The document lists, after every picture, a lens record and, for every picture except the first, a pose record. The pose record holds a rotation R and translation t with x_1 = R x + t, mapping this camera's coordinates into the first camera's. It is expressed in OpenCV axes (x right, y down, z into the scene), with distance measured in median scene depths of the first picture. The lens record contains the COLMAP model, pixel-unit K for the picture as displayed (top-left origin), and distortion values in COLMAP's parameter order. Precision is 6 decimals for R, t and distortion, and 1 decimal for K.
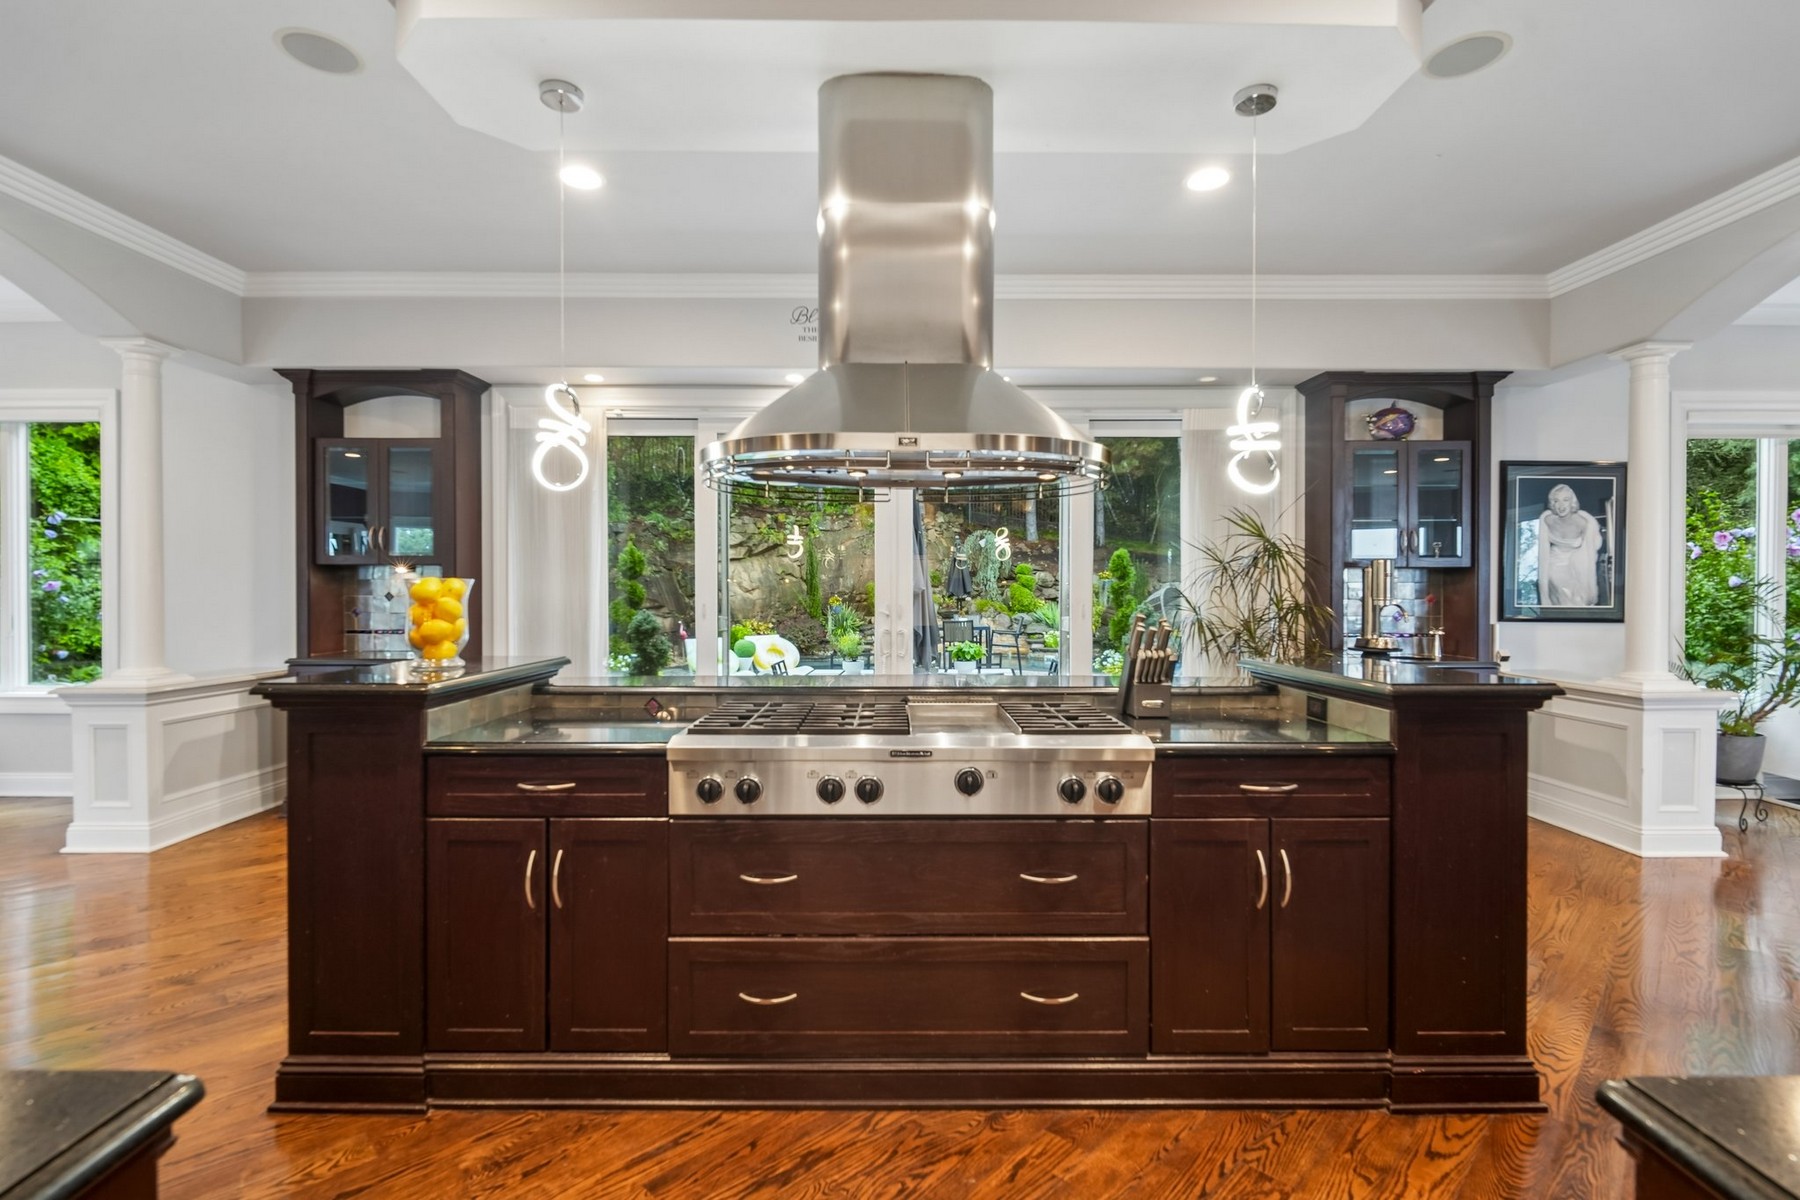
lens RADIAL K [[859.3, 0, 896.8], [0, 859.3, 597.0], [0, 0, 1]] dist [0.004491, -0.004501]
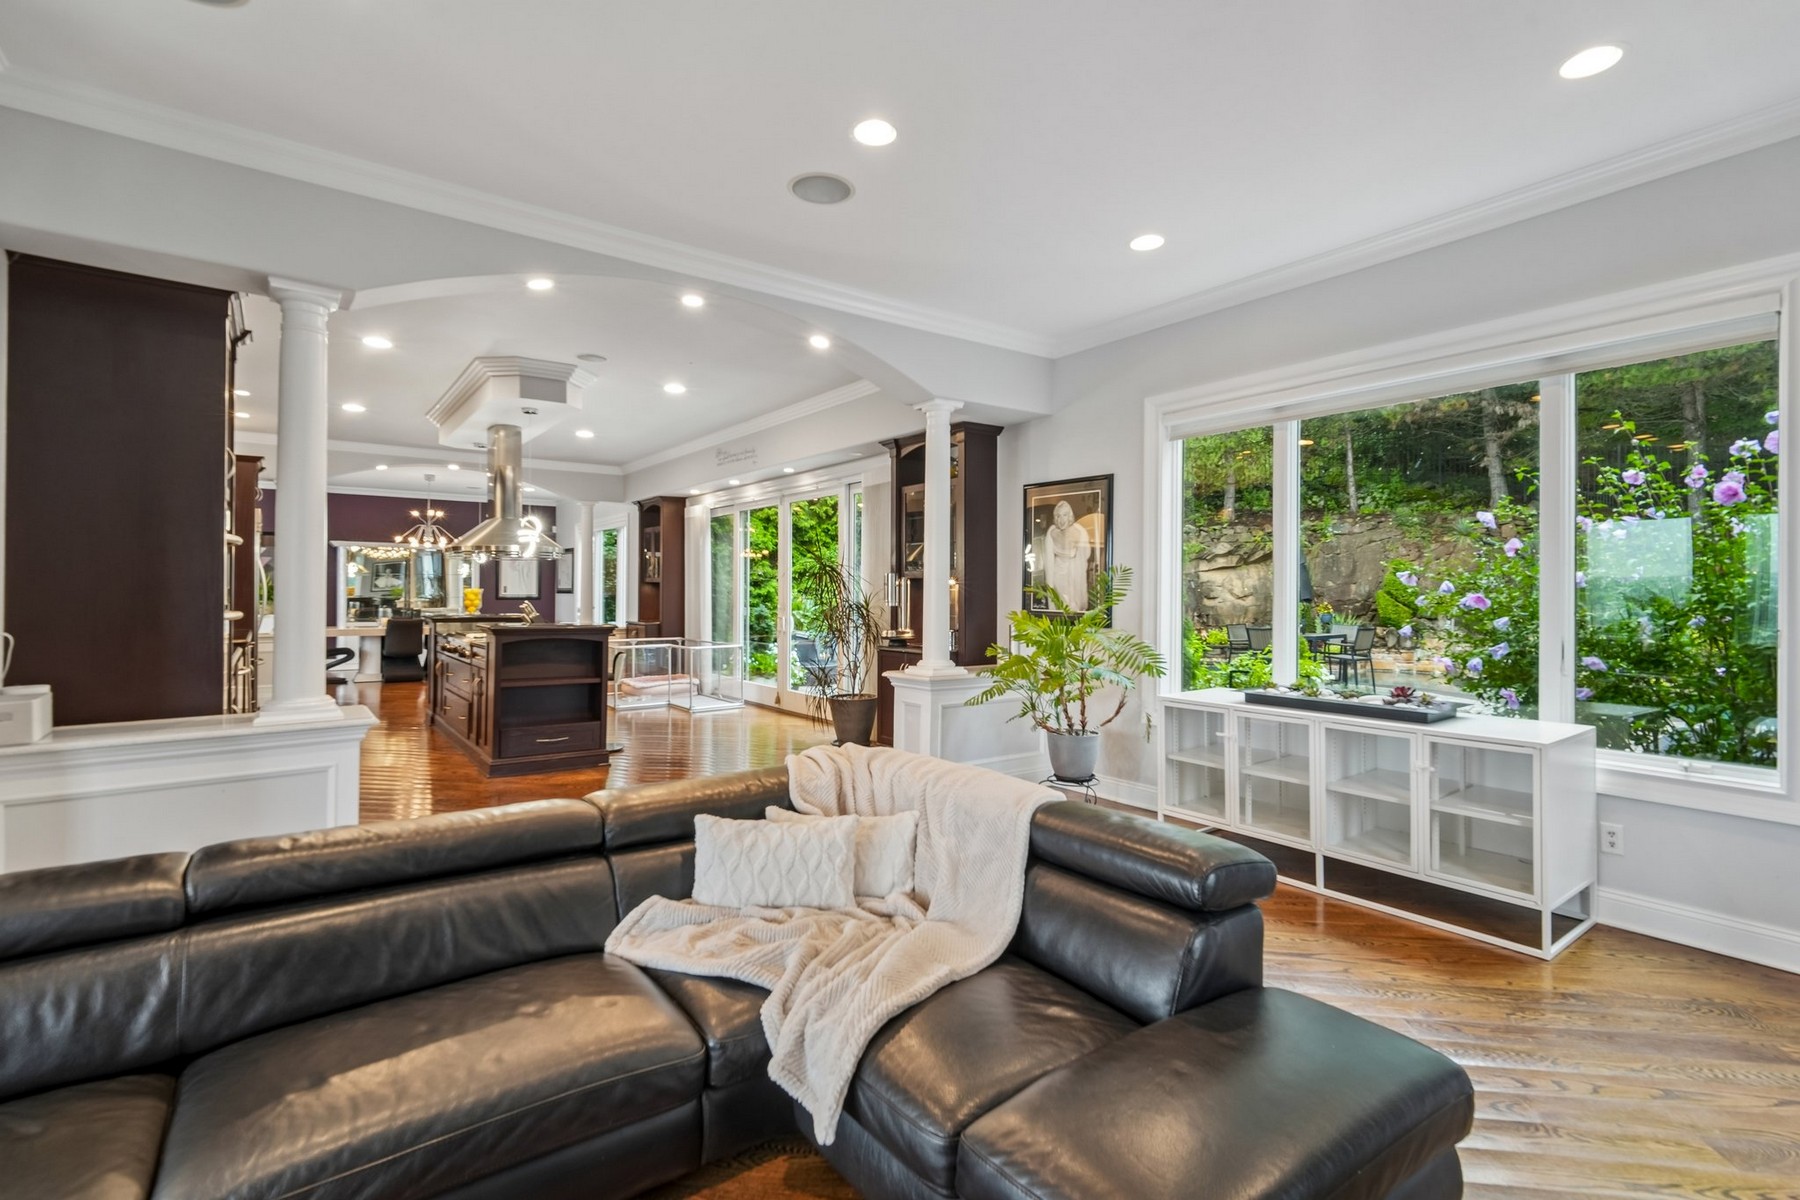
lens RADIAL K [[859.3, 0, 891.3], [0, 859.3, 598.5], [0, 0, 1]] dist [0.004491, -0.004501]
pose [[0.581231, 0.009128, -0.813688, 0.433067], [-0.014124, 0.999900, 0.001127, -0.000991], [0.813616, 0.010838, 0.581301, 0.050960]]
